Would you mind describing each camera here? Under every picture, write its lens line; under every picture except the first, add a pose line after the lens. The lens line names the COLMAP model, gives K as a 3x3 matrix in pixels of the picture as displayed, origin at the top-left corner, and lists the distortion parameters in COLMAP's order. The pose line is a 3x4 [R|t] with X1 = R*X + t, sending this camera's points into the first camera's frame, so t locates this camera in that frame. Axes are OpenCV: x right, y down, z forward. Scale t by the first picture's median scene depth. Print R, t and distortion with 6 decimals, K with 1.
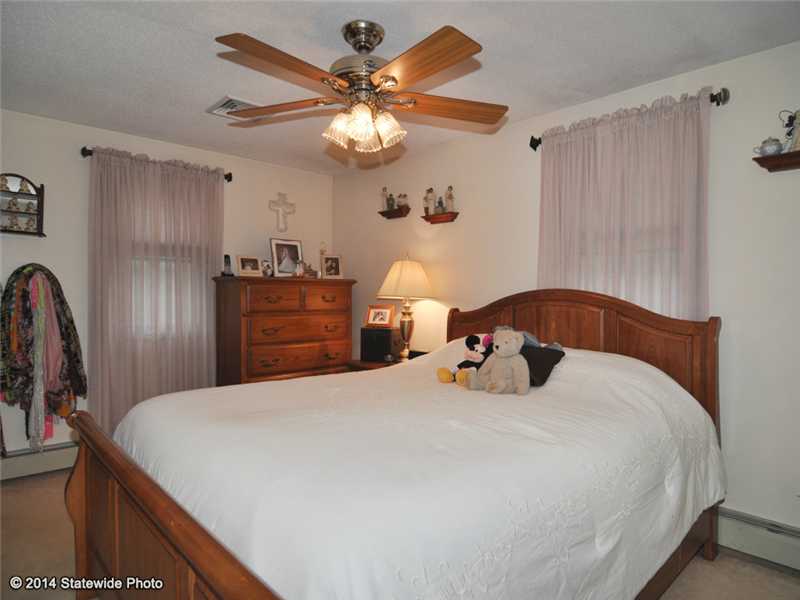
lens RADIAL K [[496.8, 0, 394.8], [0, 496.8, 294.4], [0, 0, 1]] dist [-0.016300, -0.001793]
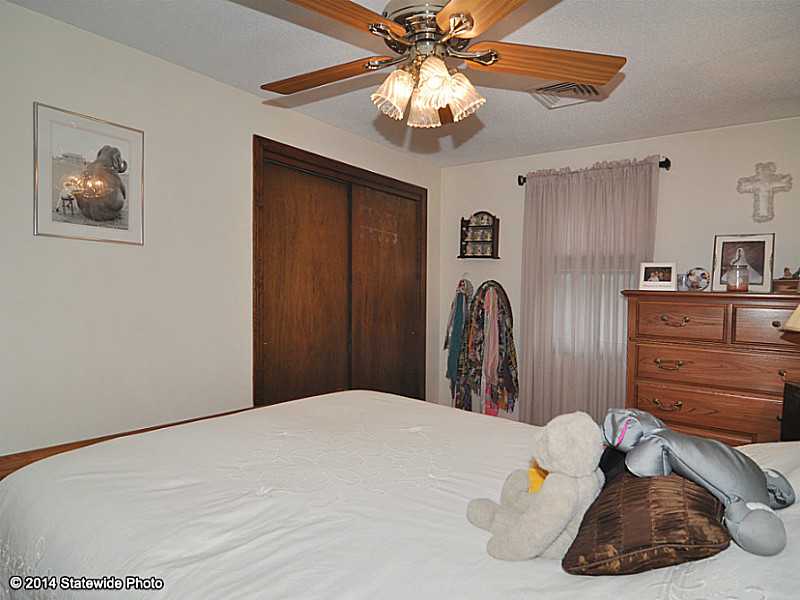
lens RADIAL K [[496.8, 0, 394.8], [0, 496.8, 305.5], [0, 0, 1]] dist [-0.016300, -0.001793]
pose [[0.168218, 0.033427, -0.985183, 0.405818], [-0.014713, 0.999399, 0.031397, -0.031125], [0.985640, 0.009214, 0.168609, 0.475976]]
